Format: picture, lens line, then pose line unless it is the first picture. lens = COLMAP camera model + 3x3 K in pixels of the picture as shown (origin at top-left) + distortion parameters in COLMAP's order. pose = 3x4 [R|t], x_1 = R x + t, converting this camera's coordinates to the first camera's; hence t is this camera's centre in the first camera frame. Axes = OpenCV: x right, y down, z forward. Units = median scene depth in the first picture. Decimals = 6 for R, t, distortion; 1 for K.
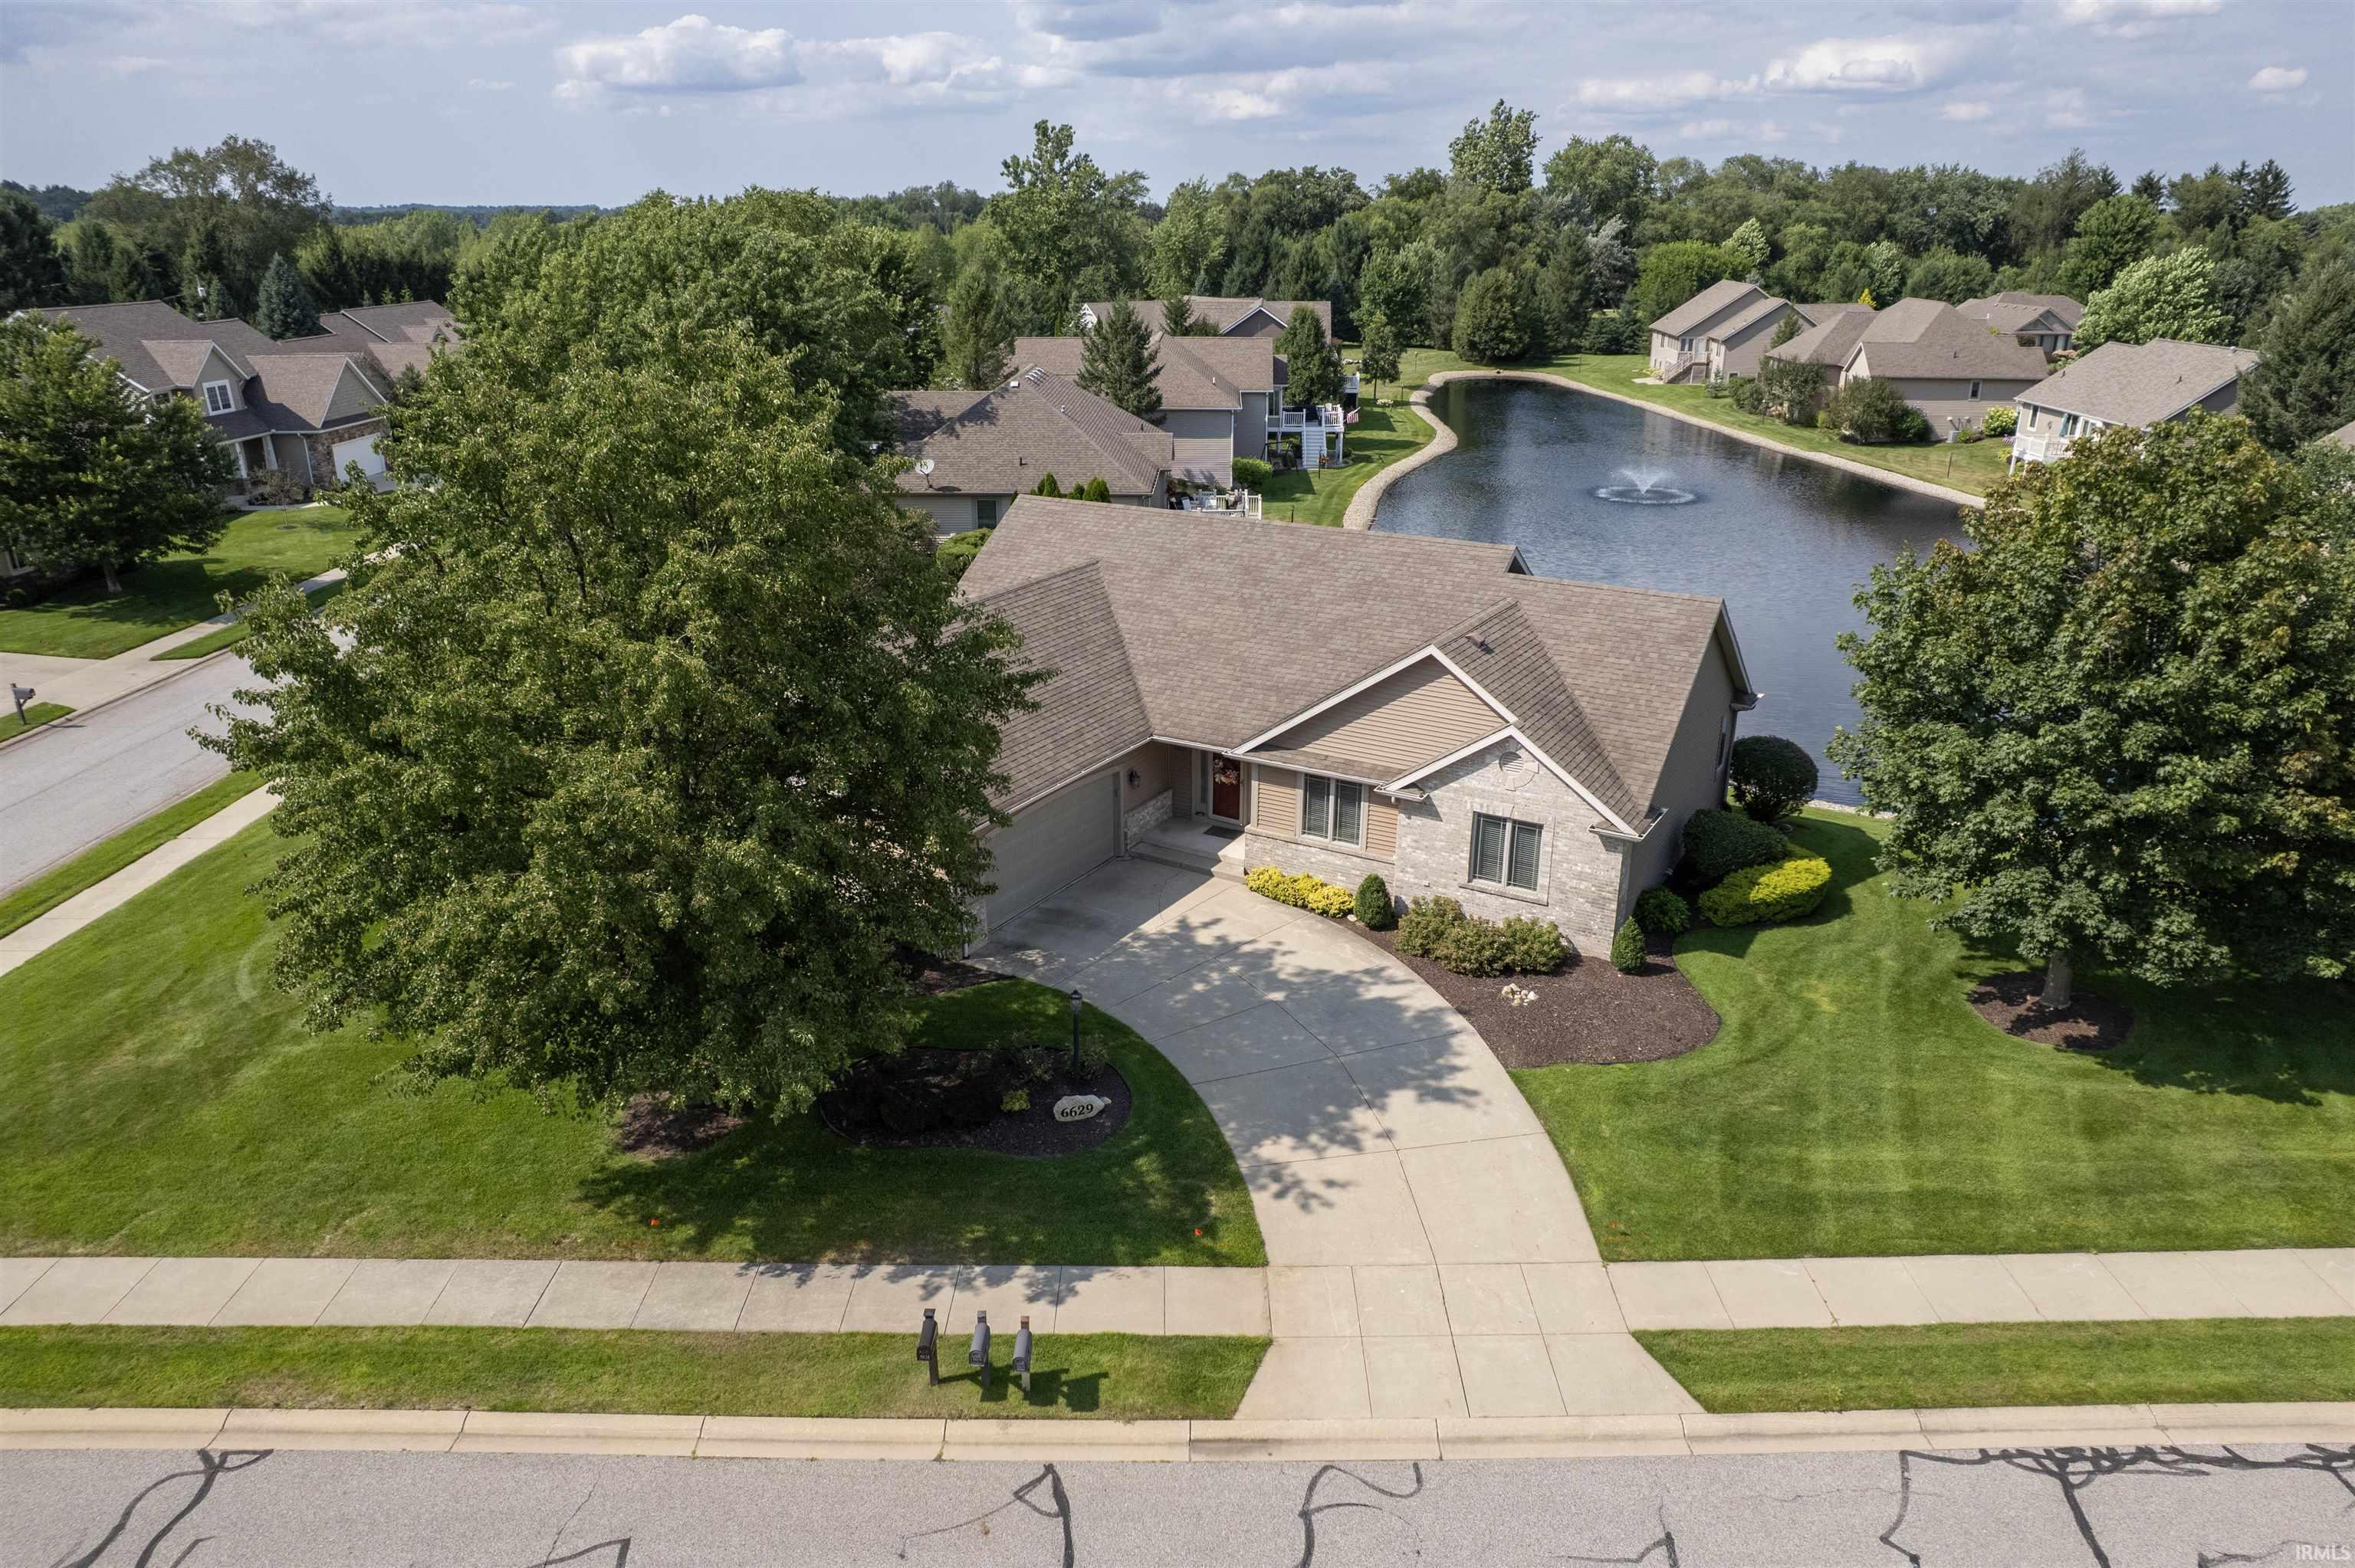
lens RADIAL K [[1484.4, 0, 1180.4], [0, 1484.4, 831.3], [0, 0, 1]] dist [-0.049926, 0.000185]
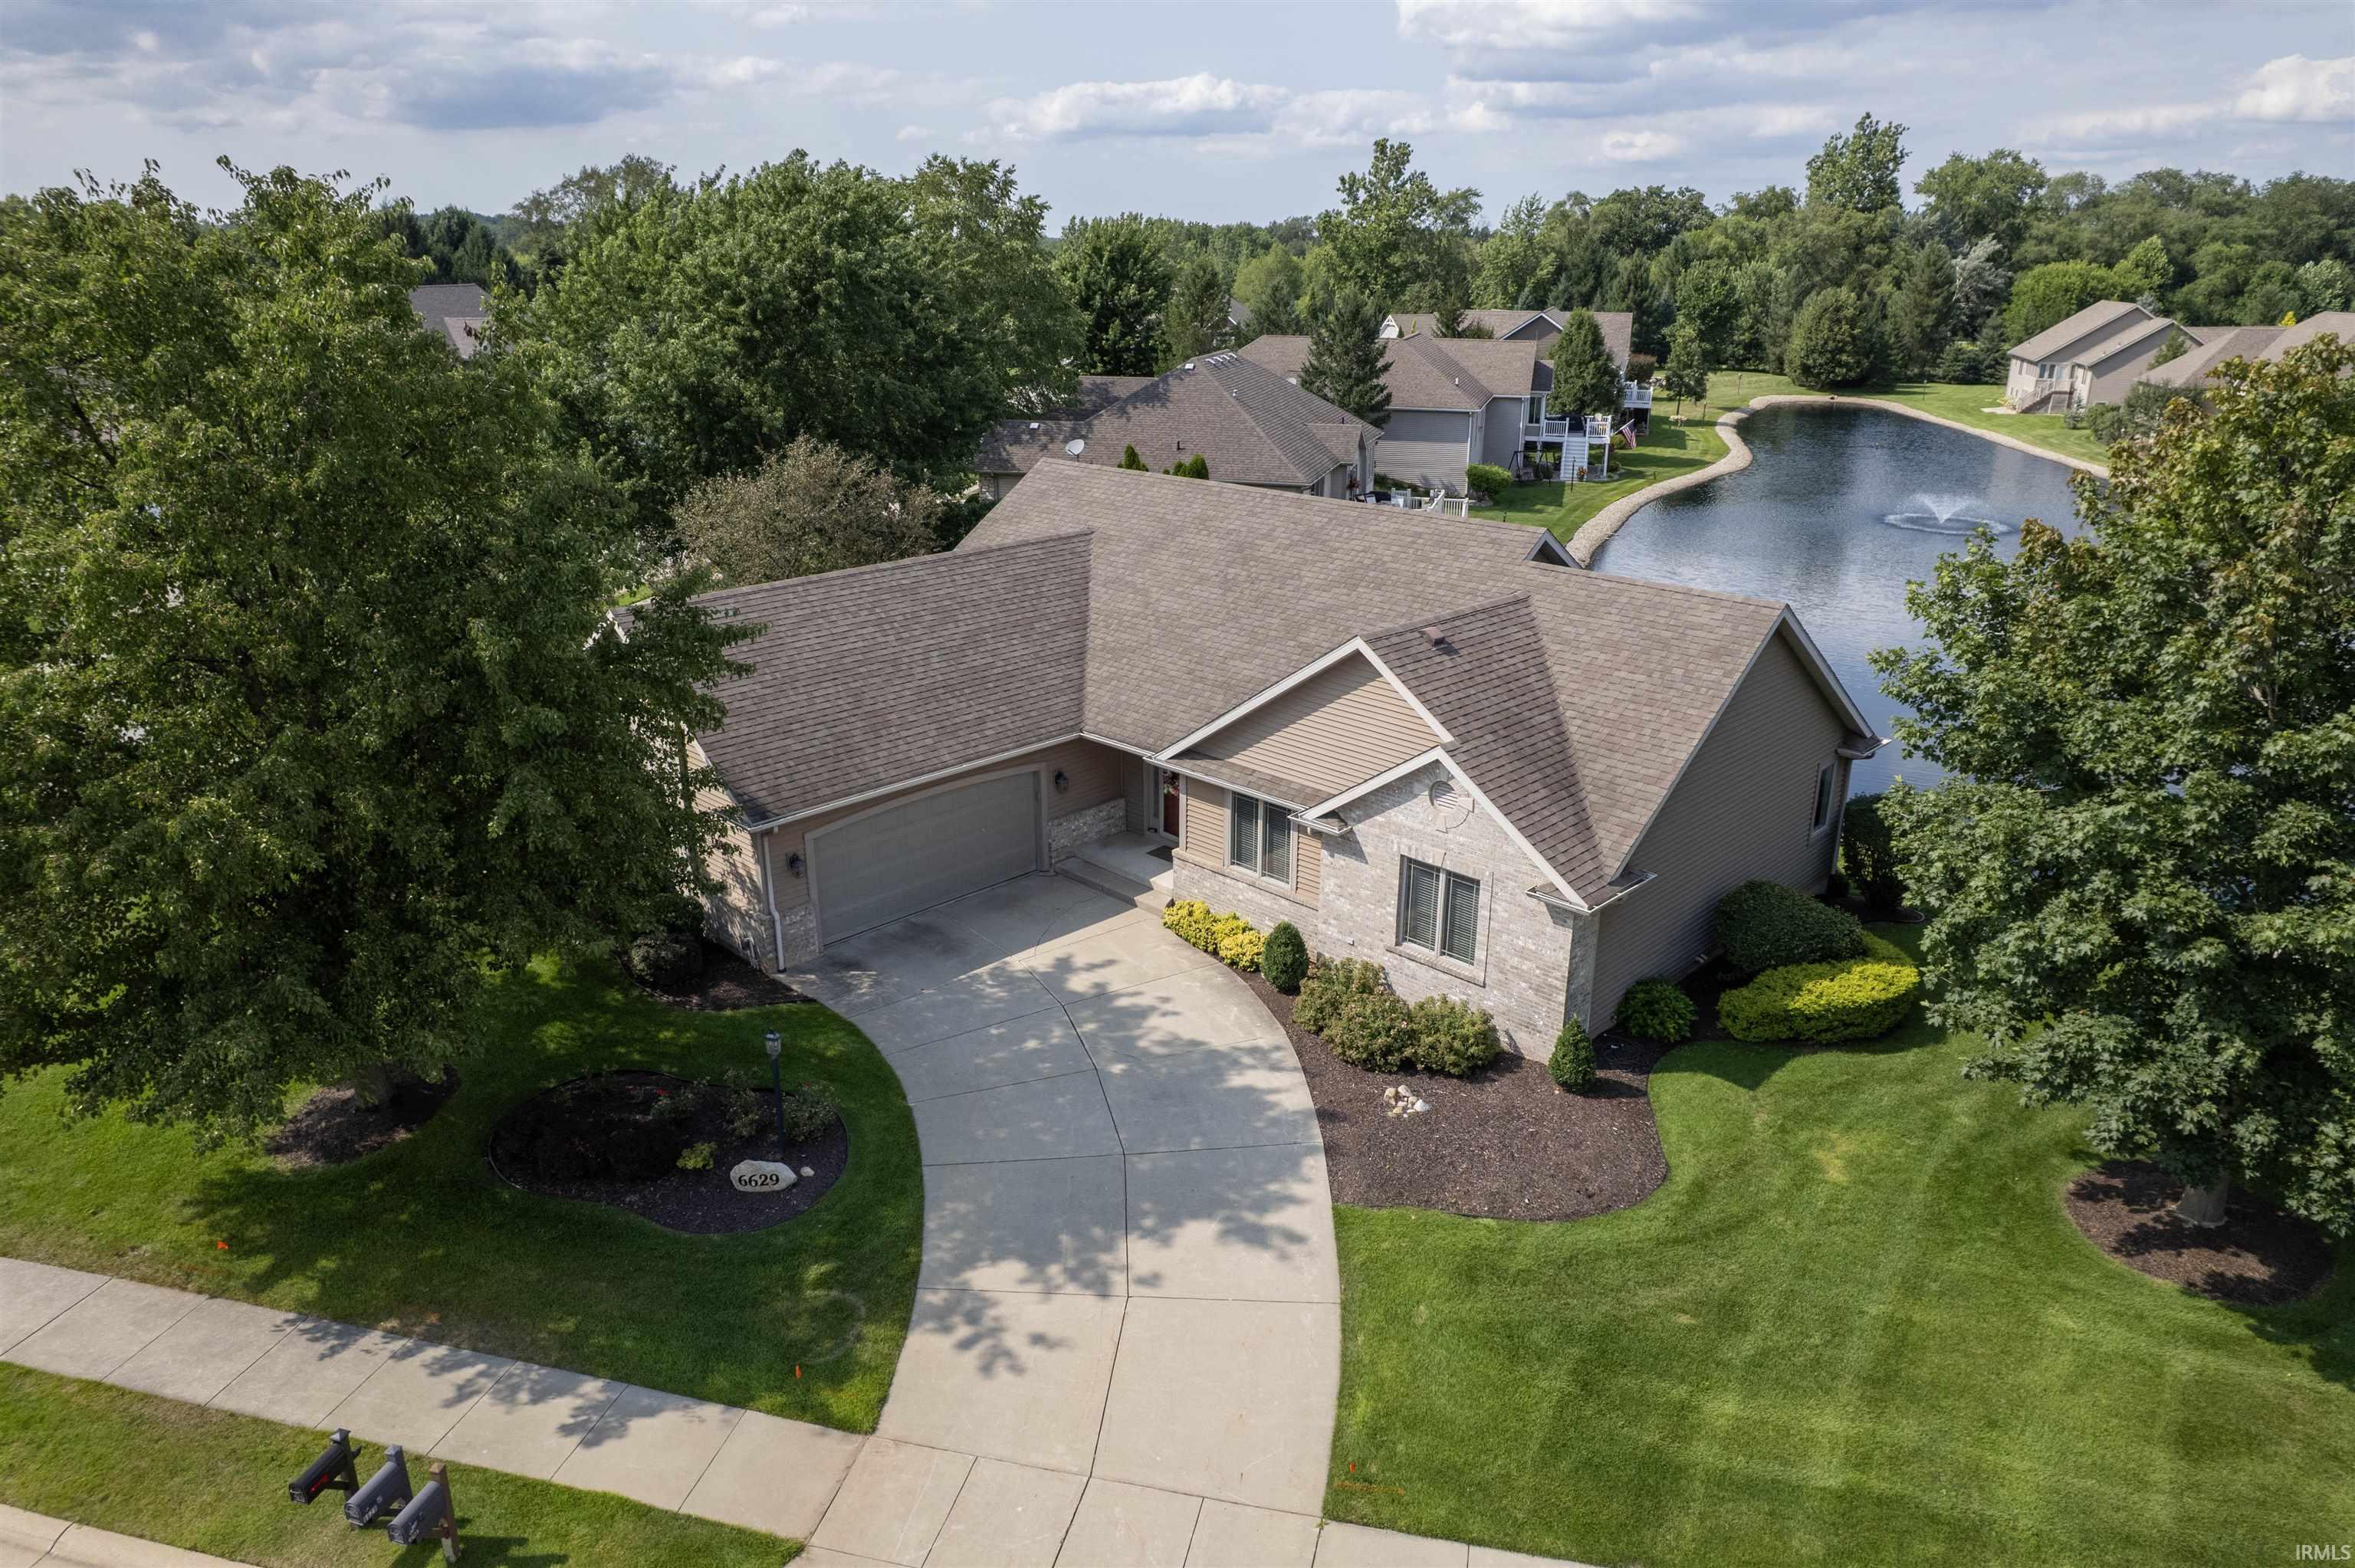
lens RADIAL K [[1480.4, 0, 1177.5], [0, 1480.4, 784.0], [0, 0, 1]] dist [-0.074329, 0.064781]
pose [[0.973809, 0.082751, -0.211775, 0.214629], [-0.091420, 0.995315, -0.031461, -0.013444], [0.208180, 0.049997, 0.976812, 0.193269]]
